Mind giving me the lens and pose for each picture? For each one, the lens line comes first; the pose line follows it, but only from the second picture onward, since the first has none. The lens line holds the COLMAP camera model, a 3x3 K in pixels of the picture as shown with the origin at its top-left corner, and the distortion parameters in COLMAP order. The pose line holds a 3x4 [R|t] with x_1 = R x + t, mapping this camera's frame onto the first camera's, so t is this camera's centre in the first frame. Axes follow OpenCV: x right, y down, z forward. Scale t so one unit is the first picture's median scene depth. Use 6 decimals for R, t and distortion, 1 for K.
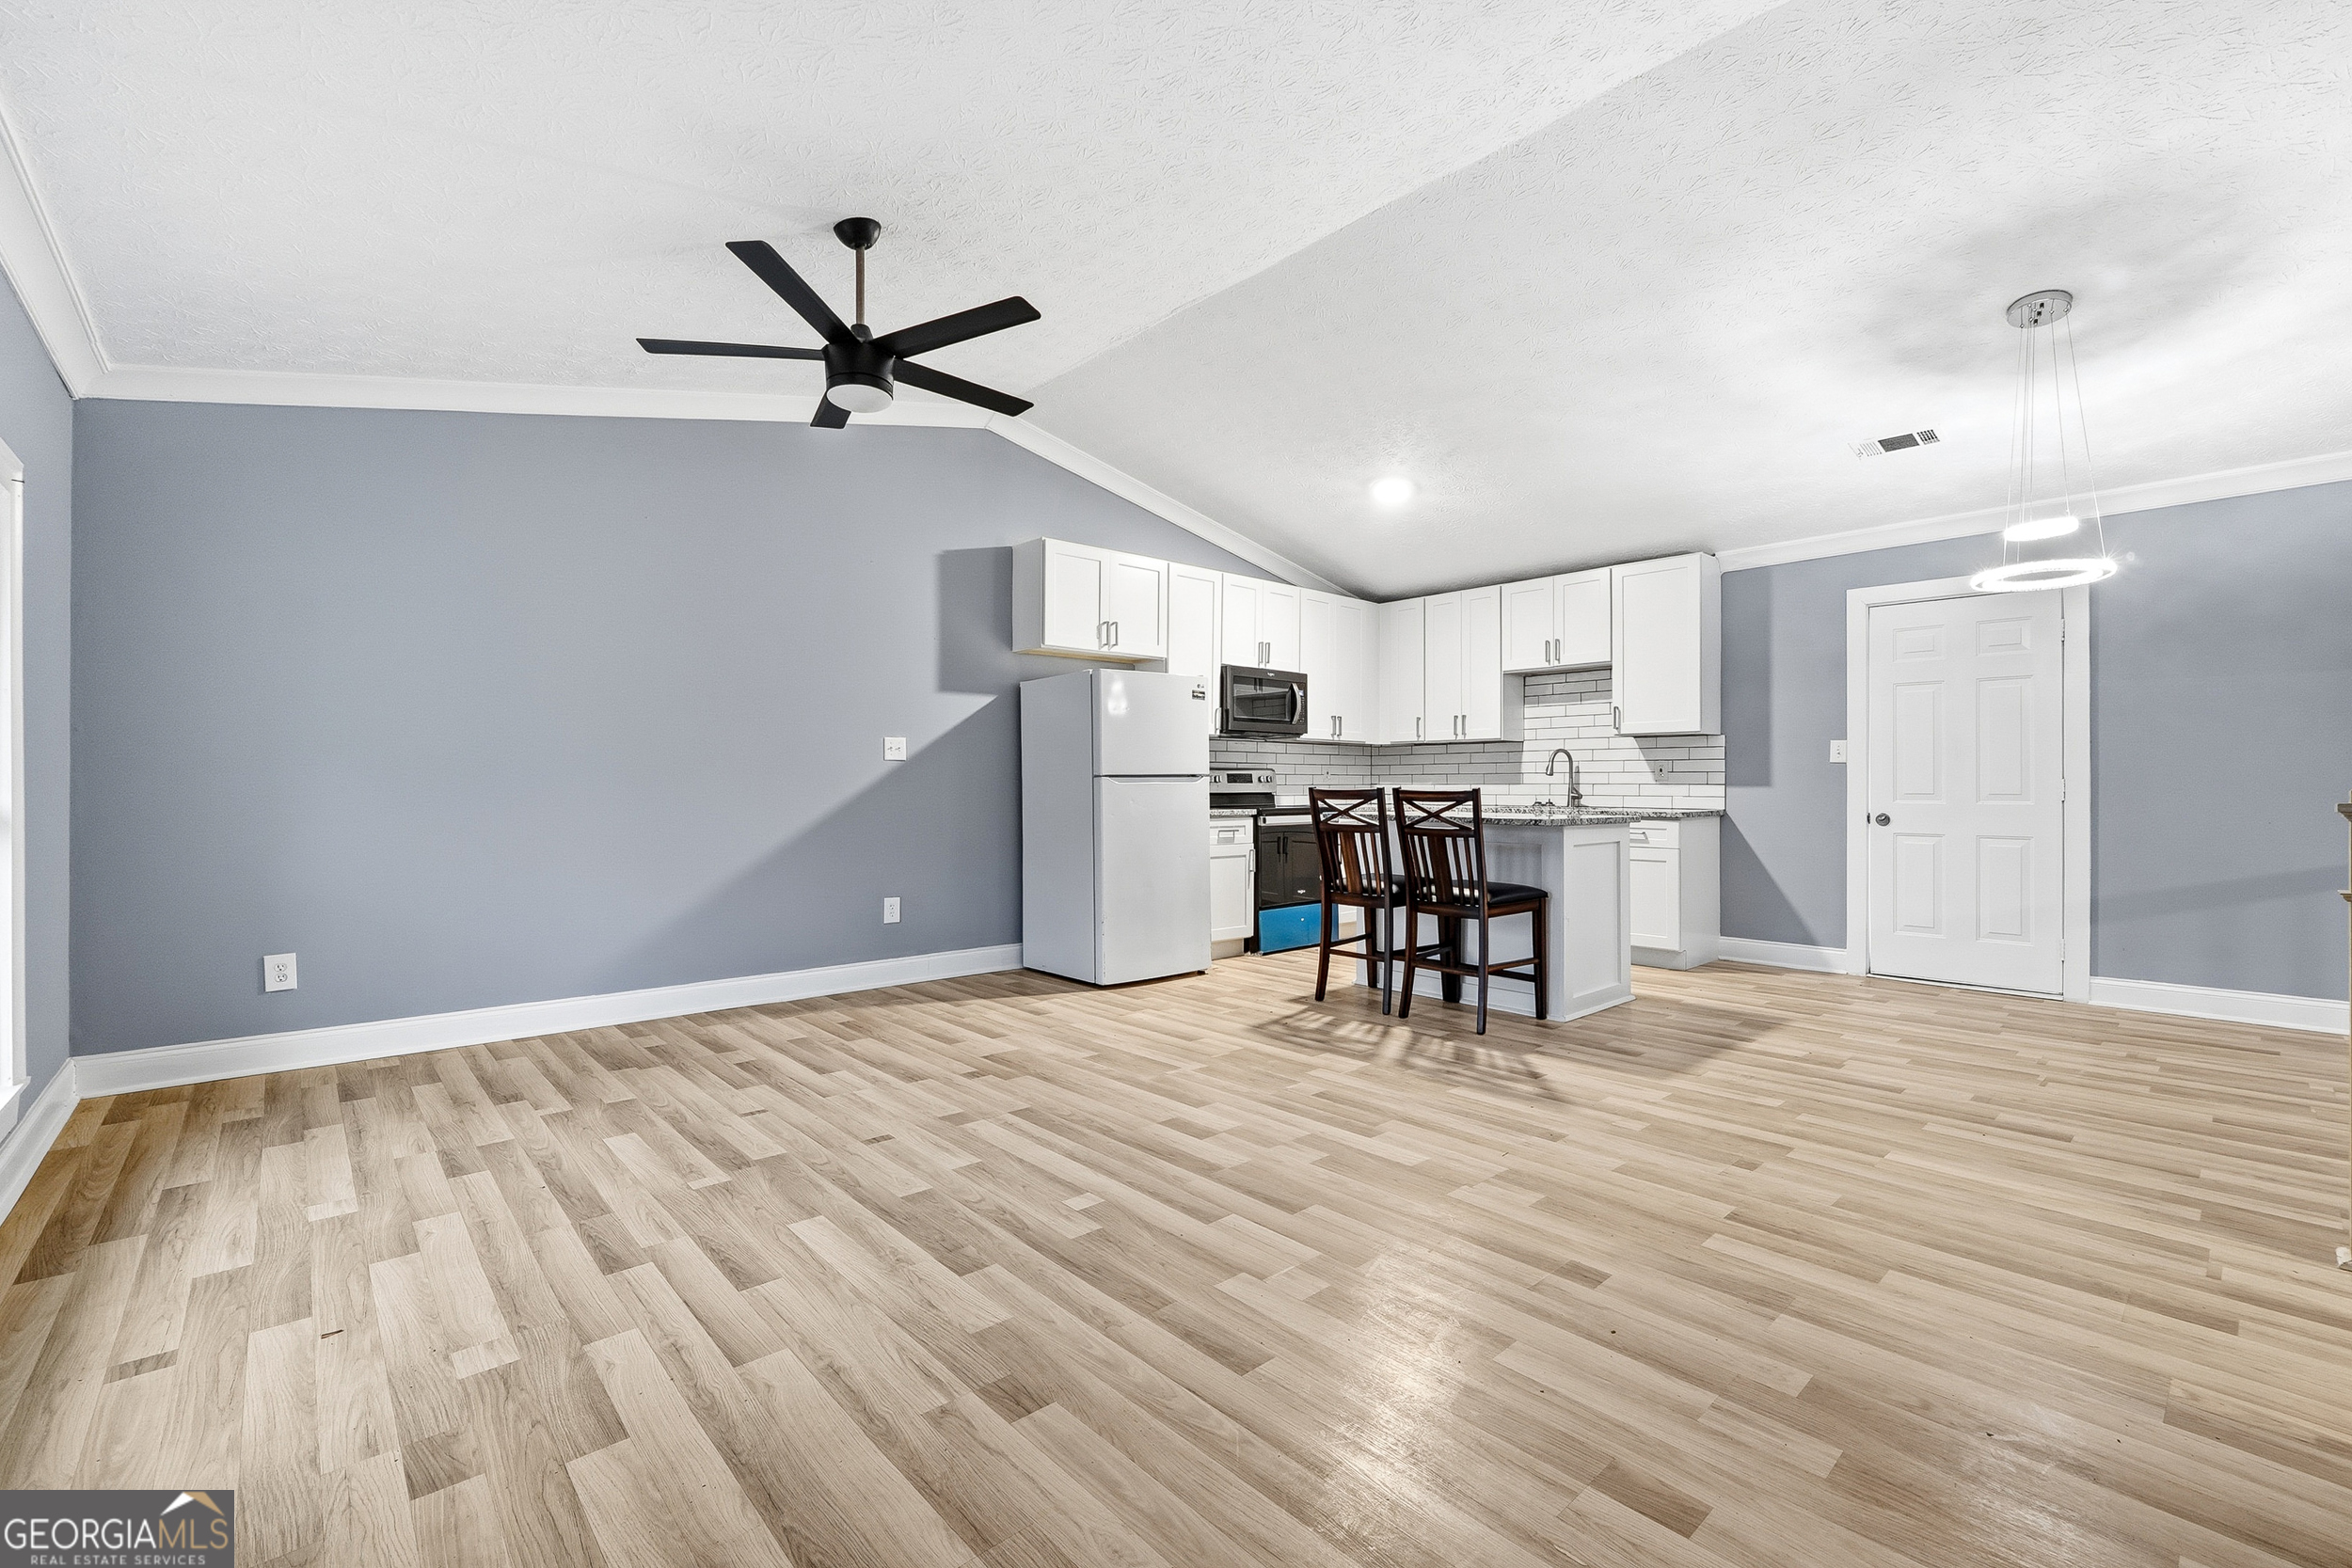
lens RADIAL K [[1001.0, 0, 1166.1], [0, 1001.0, 787.1], [0, 0, 1]] dist [-0.022784, 0.008072]
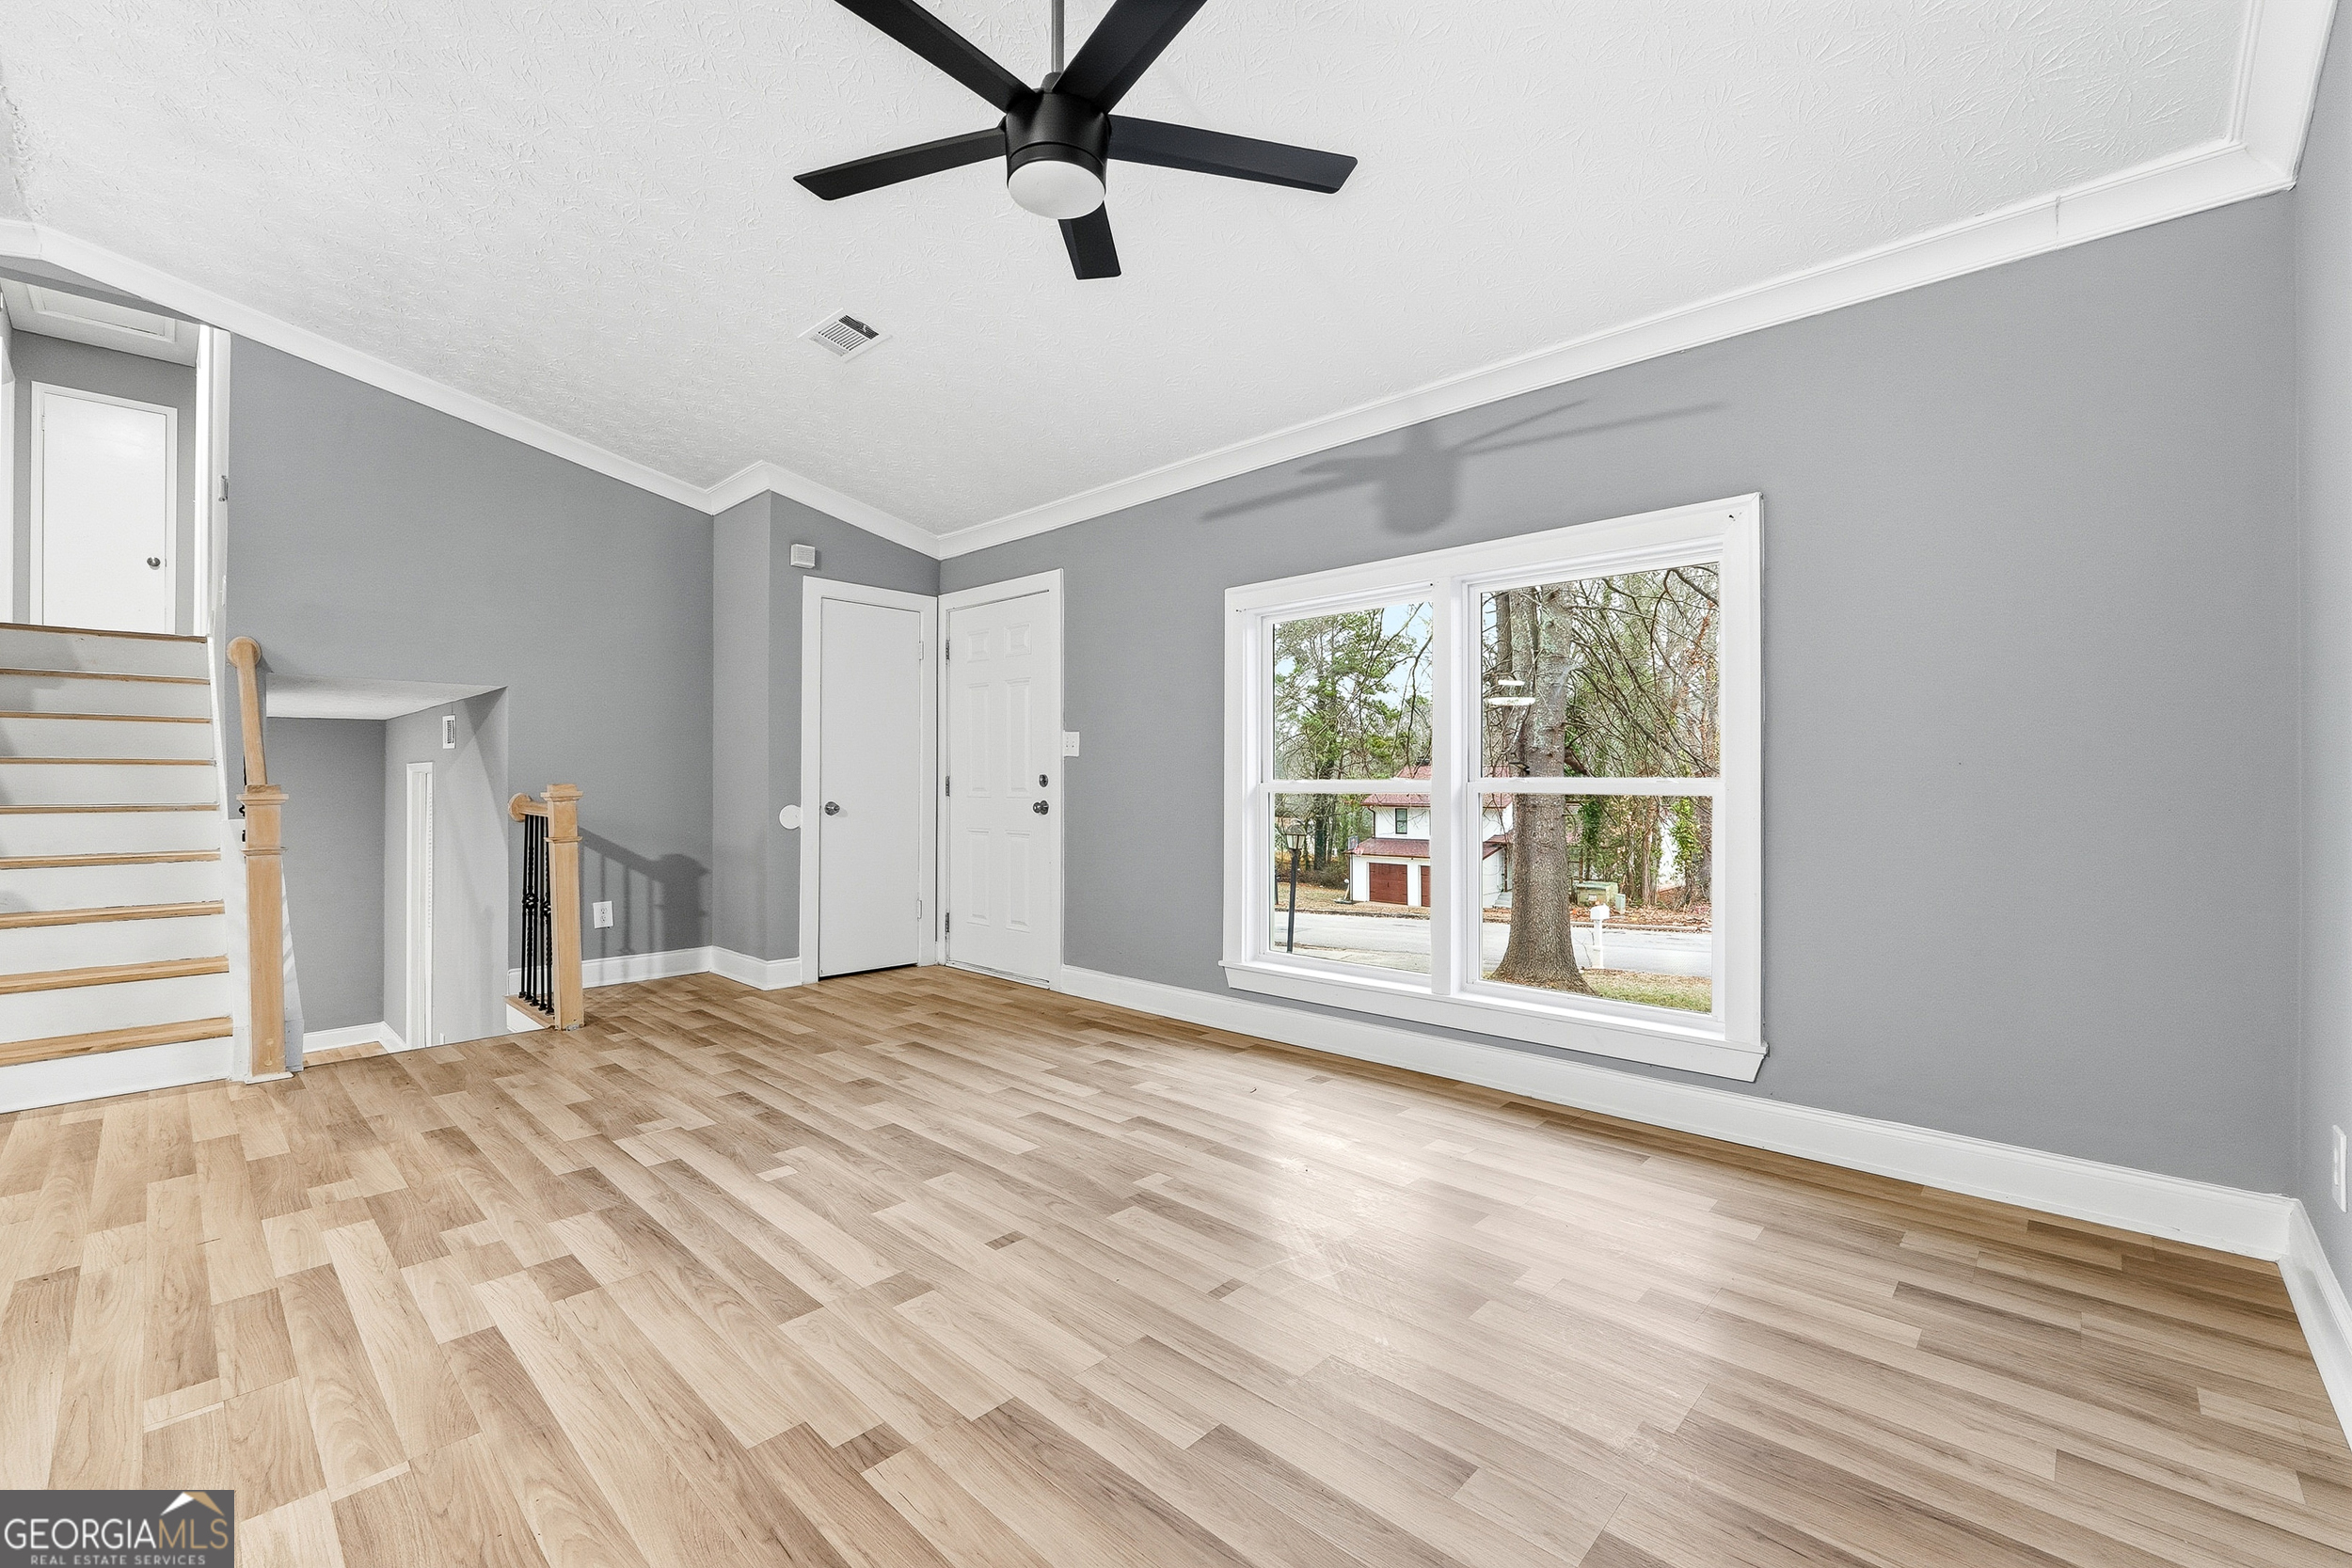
lens RADIAL K [[985.3, 0, 1165.1], [0, 985.3, 774.0], [0, 0, 1]] dist [-0.022332, 0.007057]
pose [[-0.996829, 0.000920, -0.079572, -0.229299], [0.001483, 0.999974, -0.007009, -0.001268], [0.079563, -0.007104, -0.996805, 1.154045]]
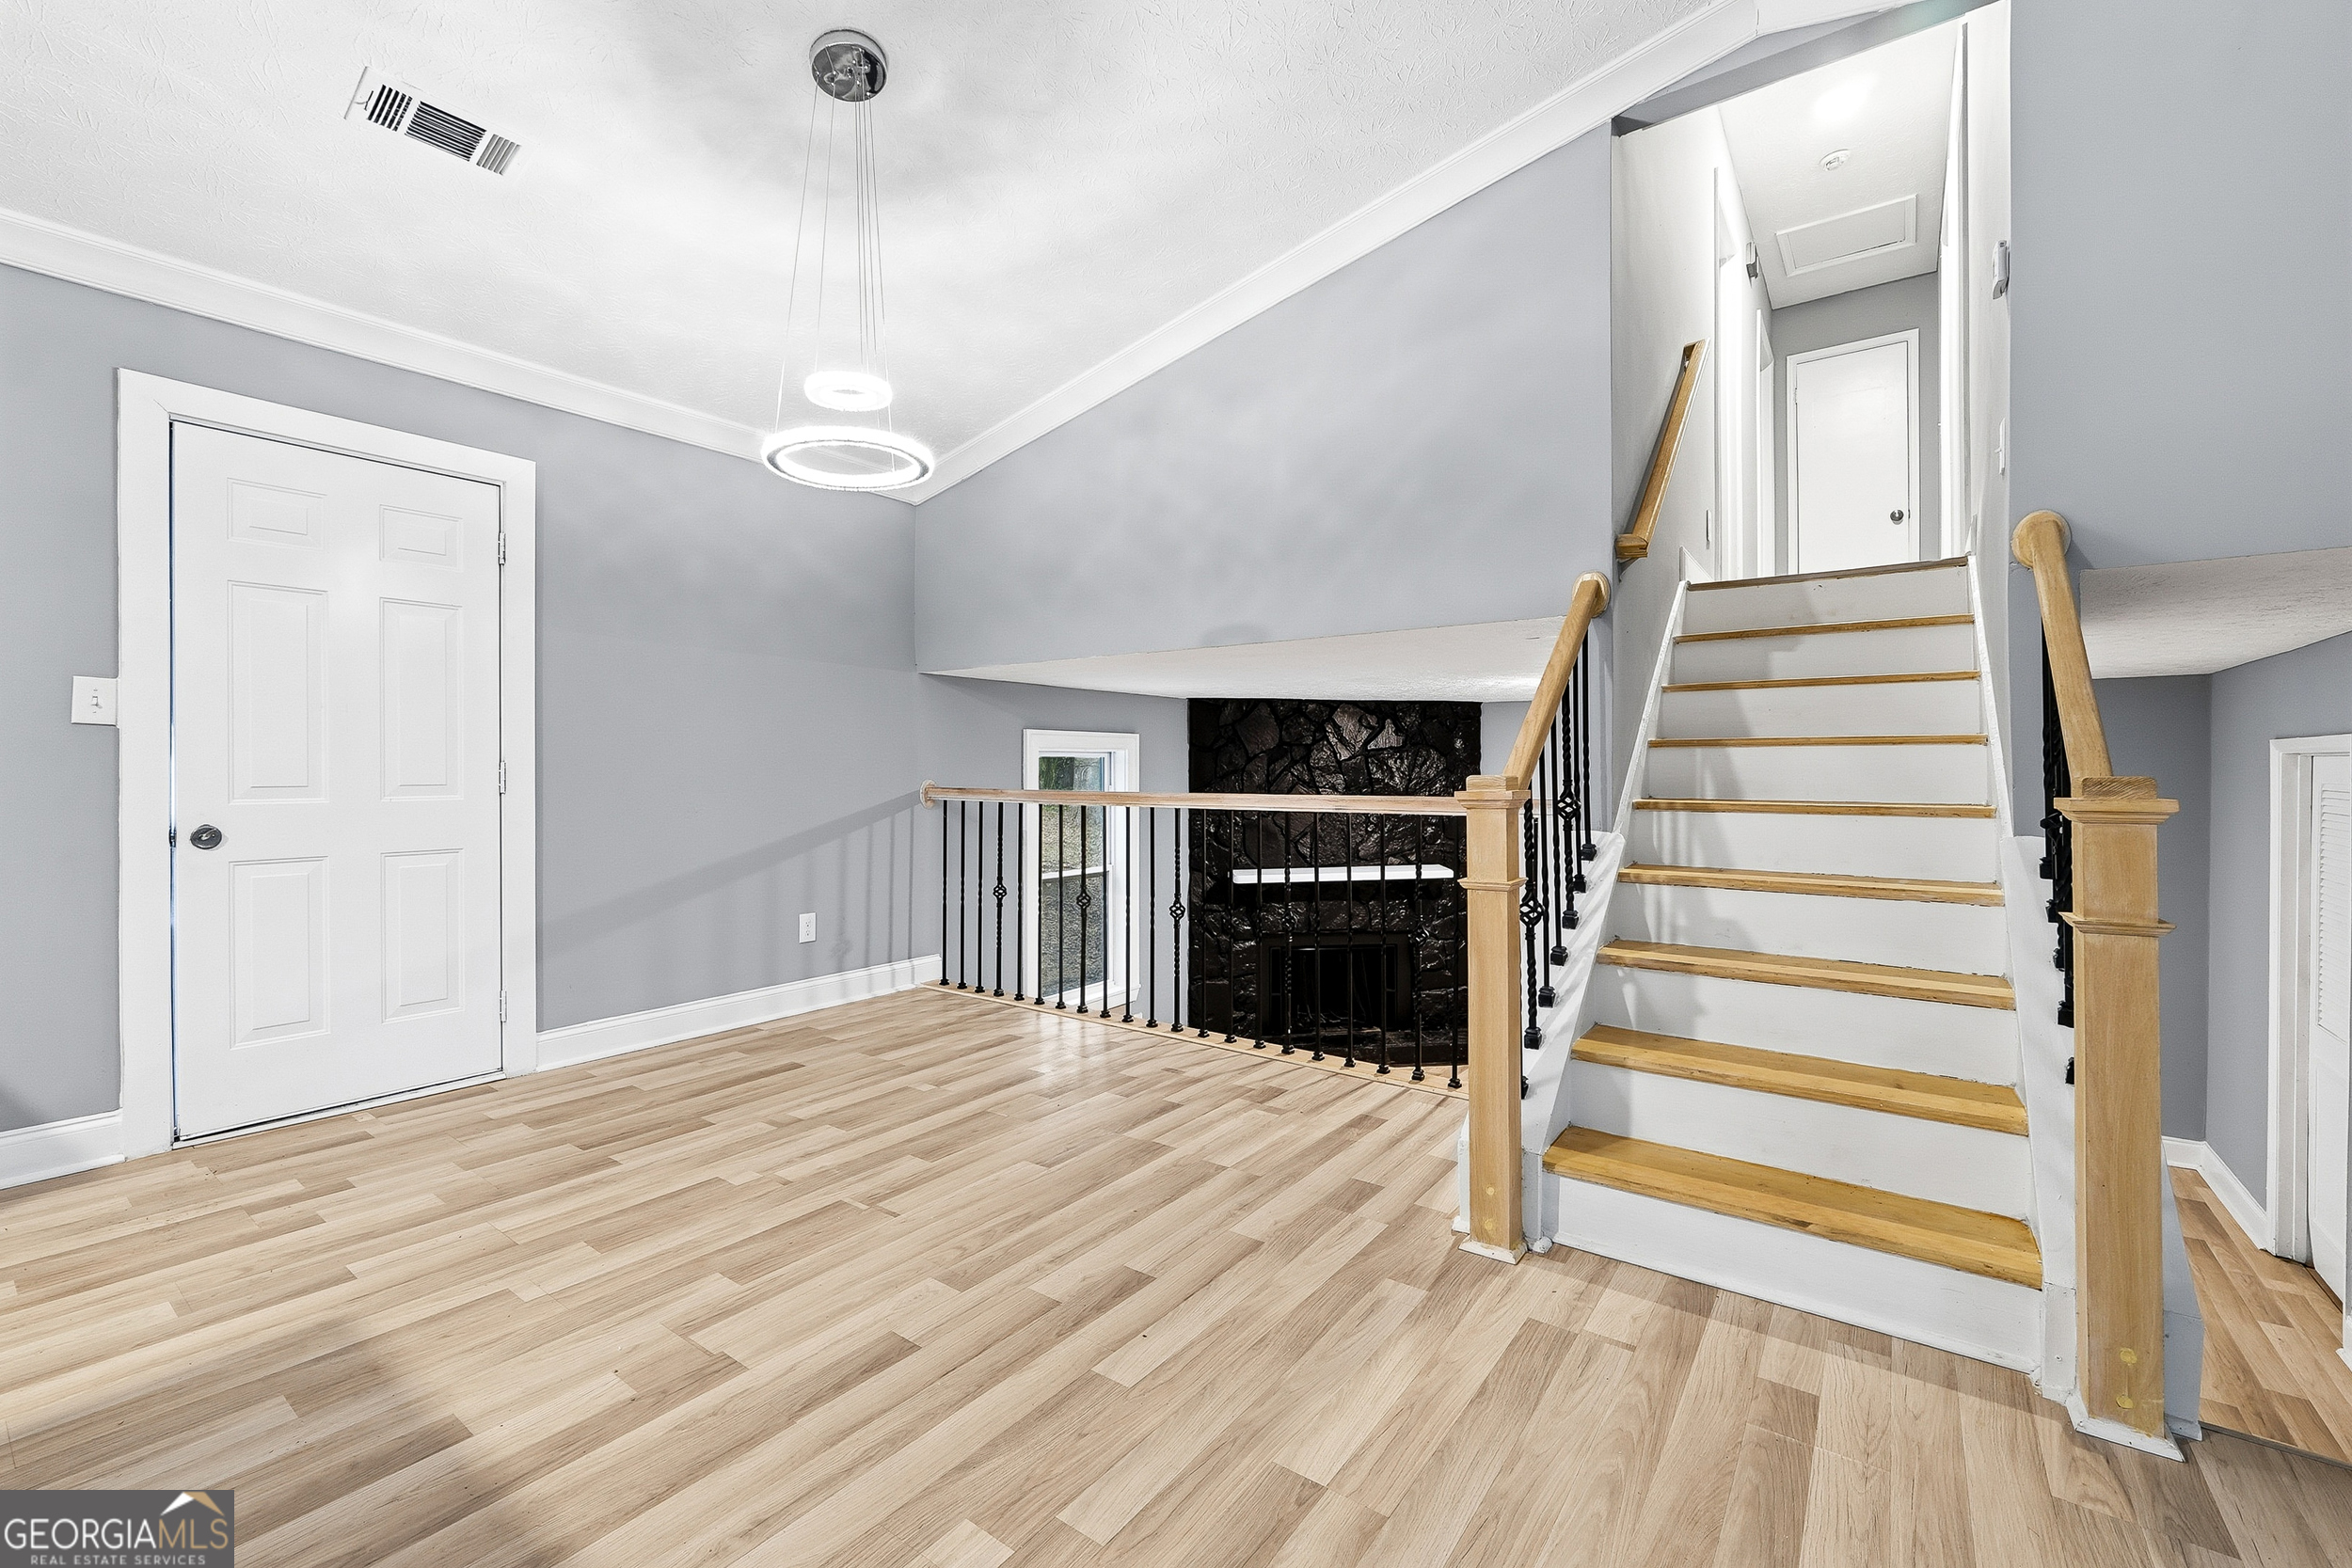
lens RADIAL K [[985.3, 0, 1165.1], [0, 985.3, 774.0], [0, 0, 1]] dist [-0.022332, 0.007057]
pose [[-0.199351, -0.004468, 0.979918, 0.148990], [0.001122, 0.999988, 0.004788, -0.002779], [-0.979928, 0.002054, -0.199343, 0.732333]]
